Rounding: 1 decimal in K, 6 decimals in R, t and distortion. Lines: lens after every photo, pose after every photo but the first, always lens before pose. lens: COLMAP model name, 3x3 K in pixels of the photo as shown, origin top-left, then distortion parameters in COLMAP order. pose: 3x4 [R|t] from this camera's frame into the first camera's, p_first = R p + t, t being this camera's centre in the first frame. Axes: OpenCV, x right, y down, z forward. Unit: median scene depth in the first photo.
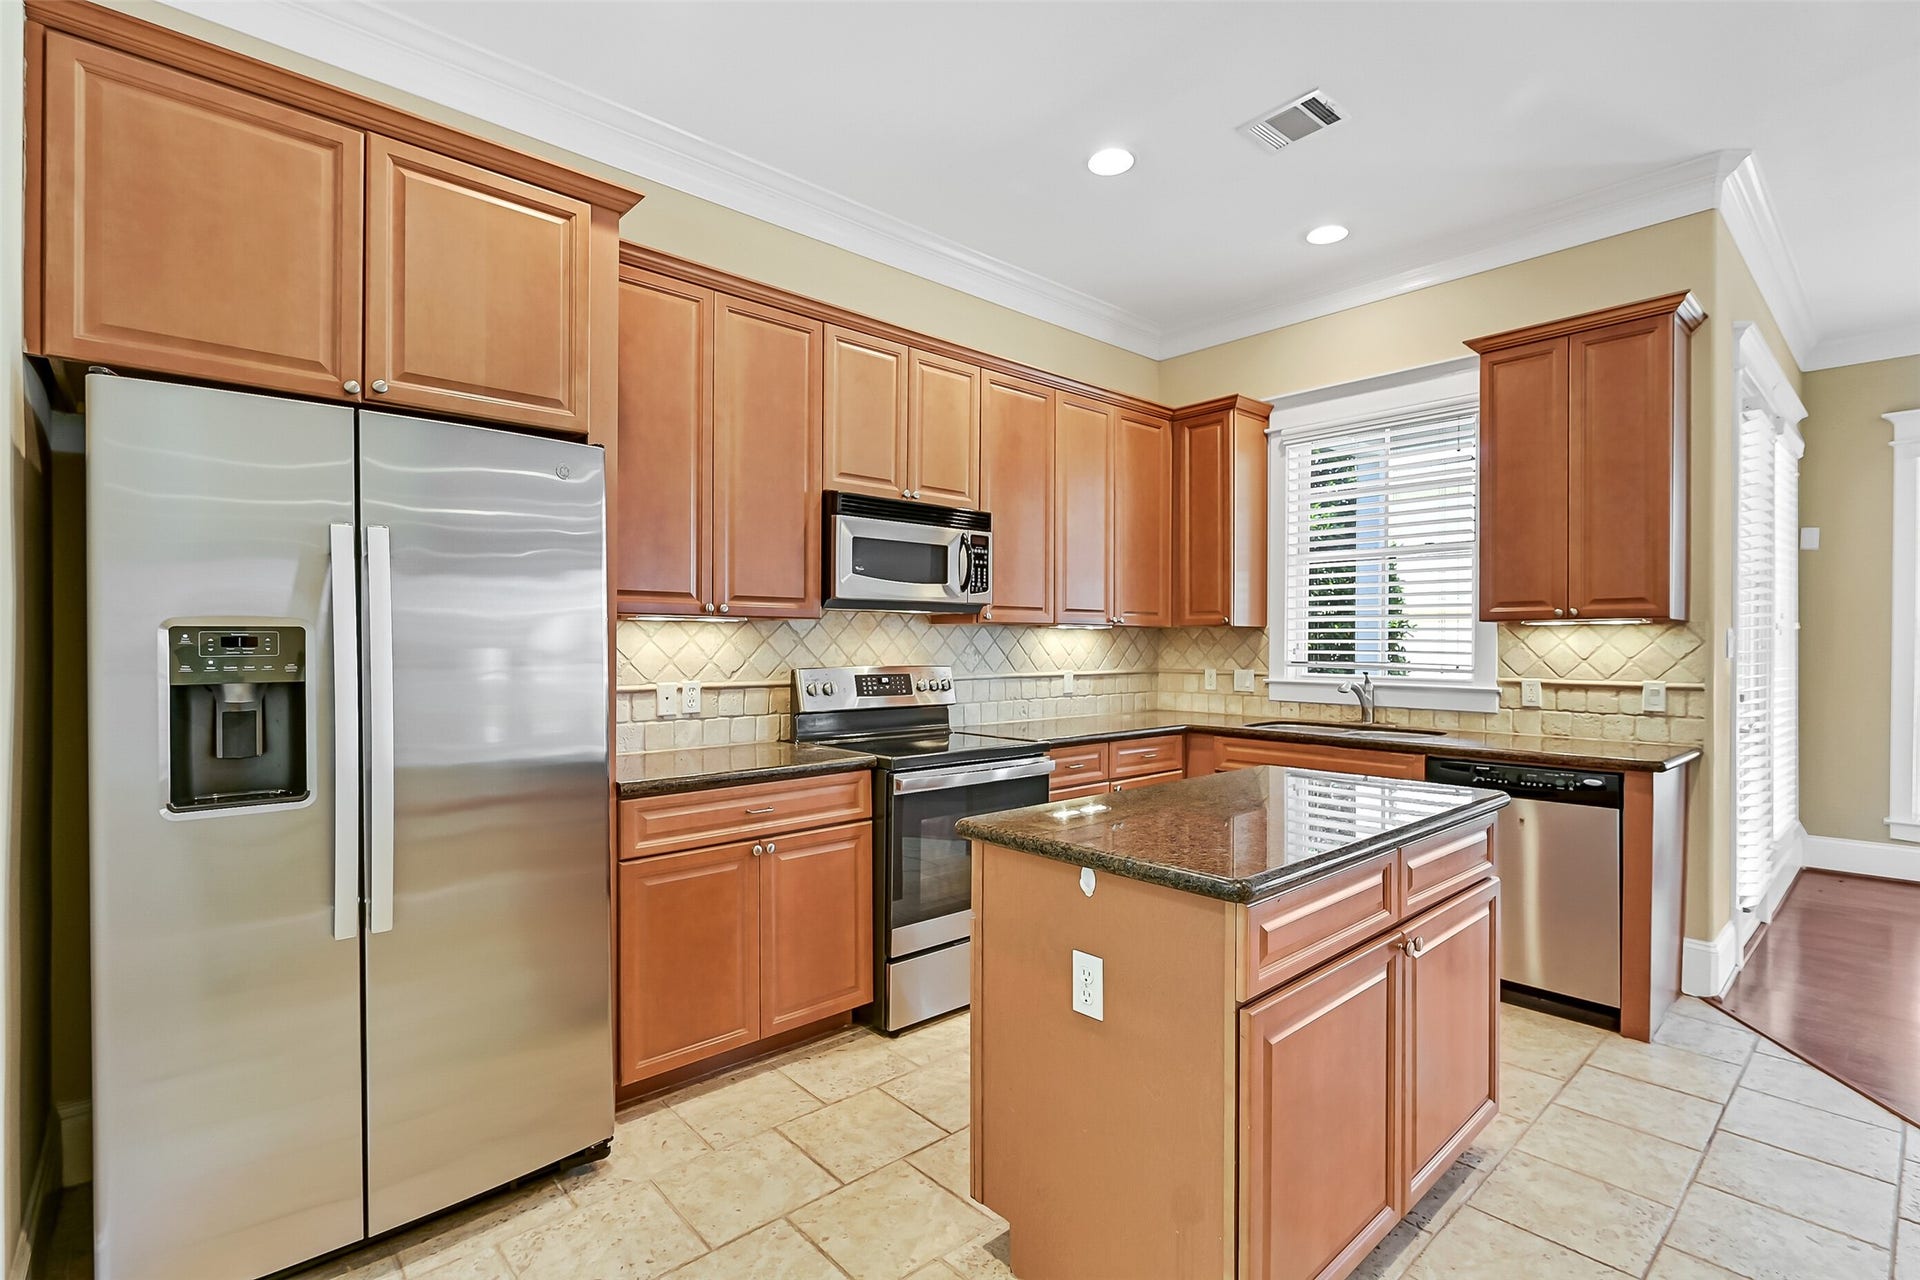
lens RADIAL K [[883.1, 0, 964.2], [0, 883.1, 642.6], [0, 0, 1]] dist [-0.001960, -0.000164]
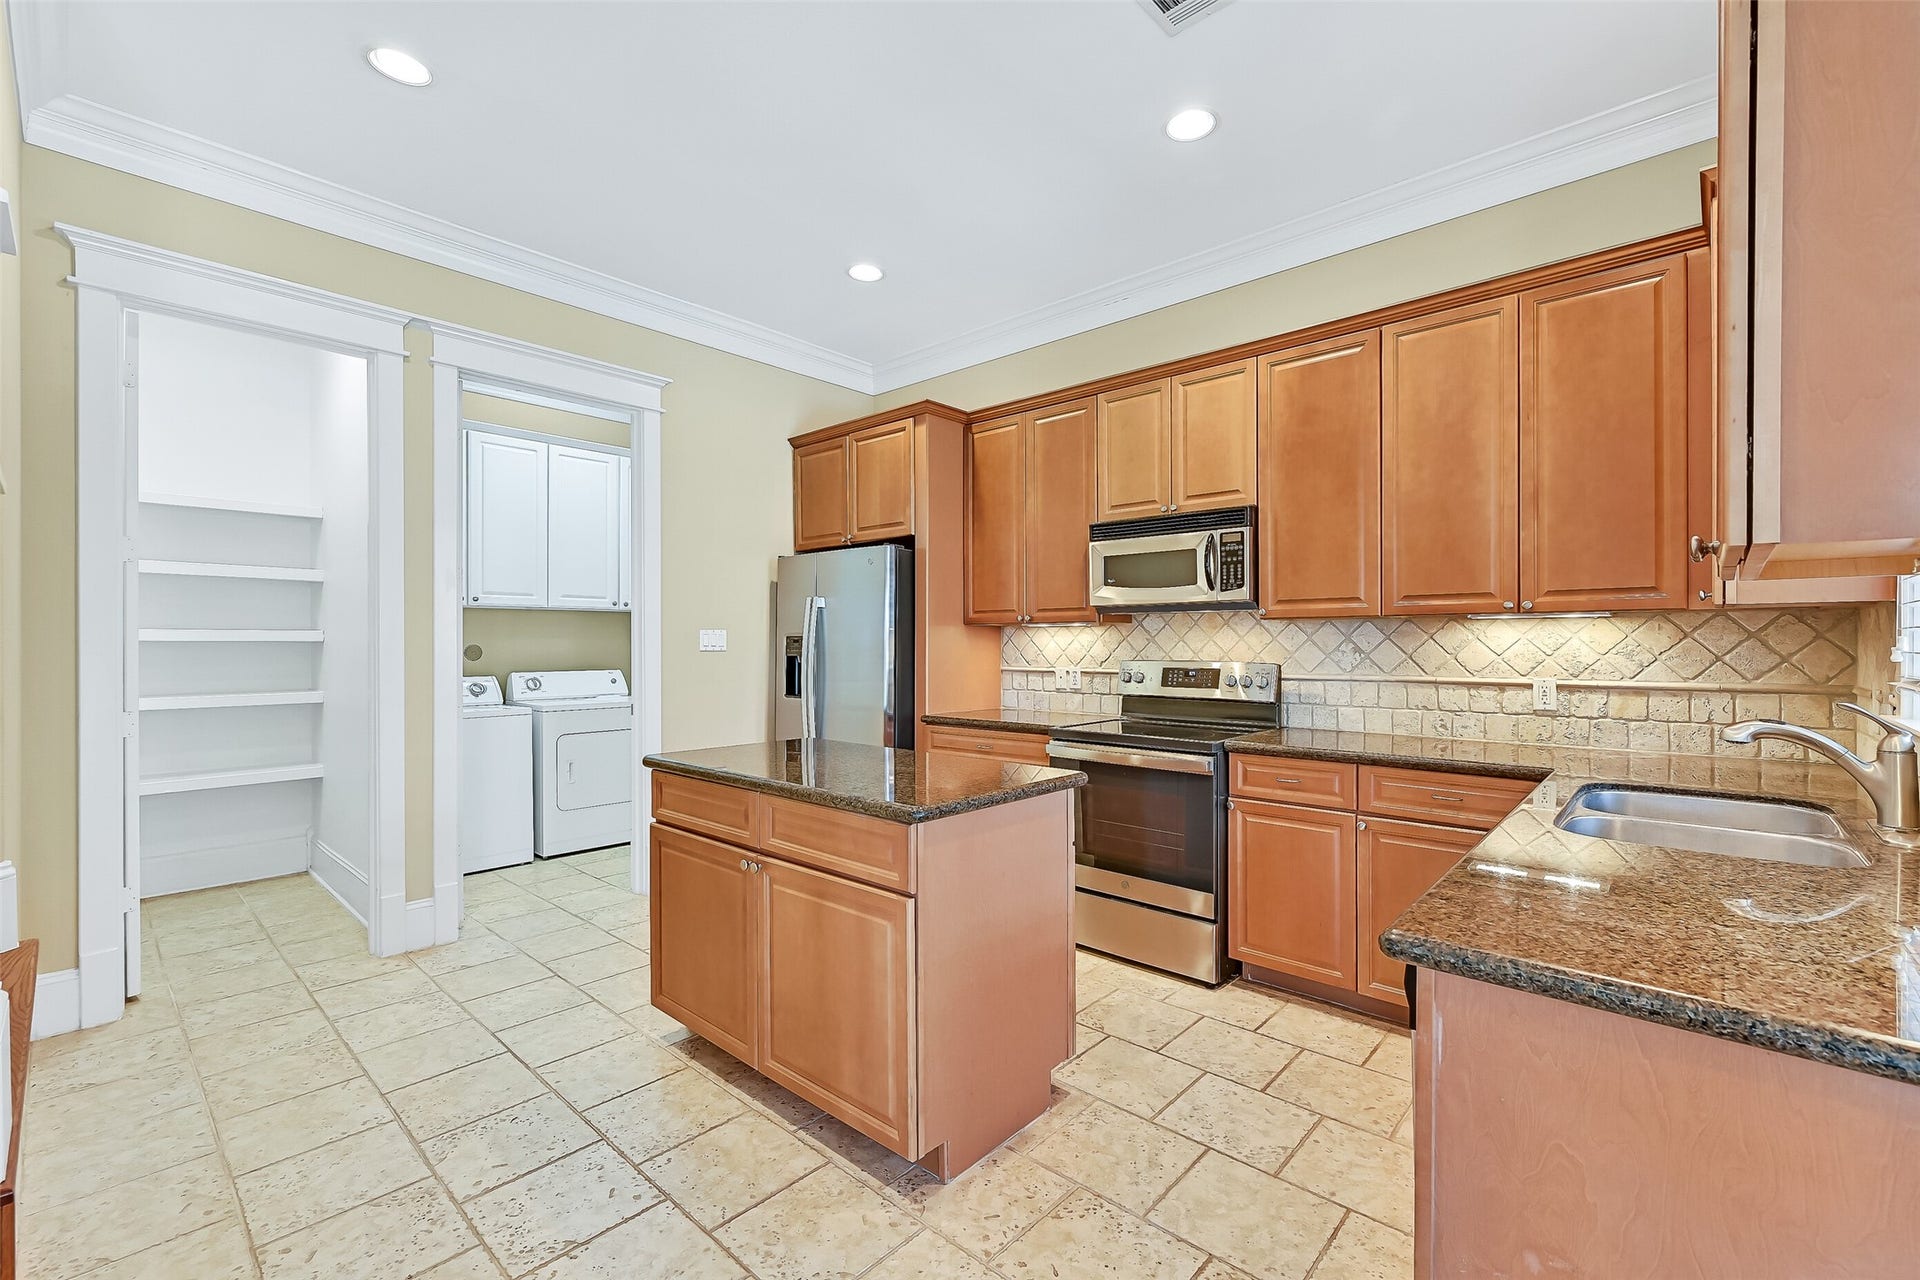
lens RADIAL K [[817.4, 0, 969.9], [0, 817.4, 638.5], [0, 0, 1]] dist [0.000612, 0.000021]
pose [[0.102842, -0.002877, -0.994694, 0.893232], [0.005417, 0.999983, -0.002332, -0.000996], [0.994683, -0.005149, 0.102856, 0.603791]]
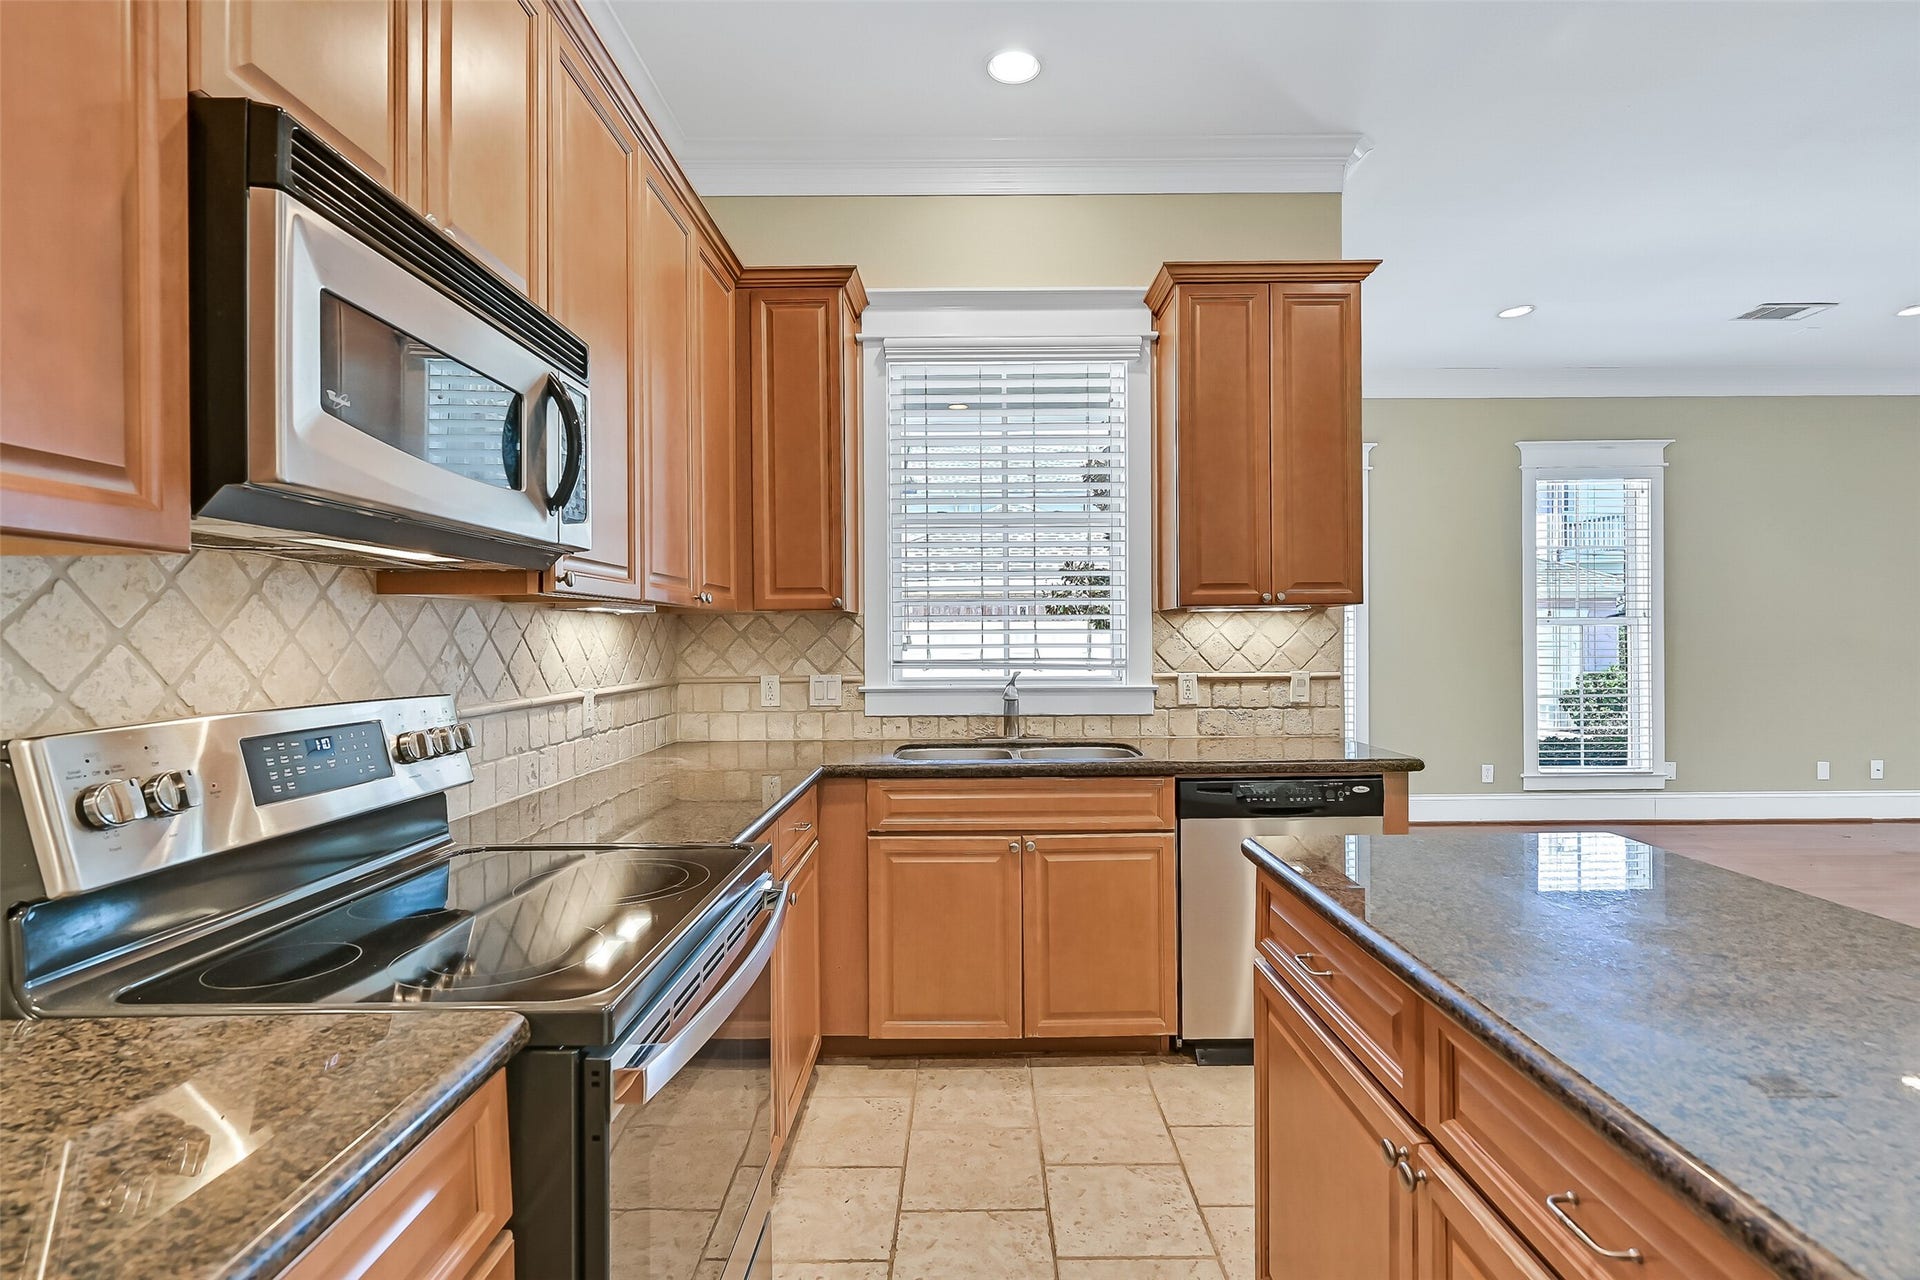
lens RADIAL K [[924.7, 0, 968.4], [0, 924.7, 639.6], [0, 0, 1]] dist [-0.002166, -0.000520]
pose [[0.672046, -0.010341, 0.740437, -0.186674], [0.010124, 0.999937, 0.004776, 0.001059], [-0.740440, 0.004287, 0.672109, 0.546442]]
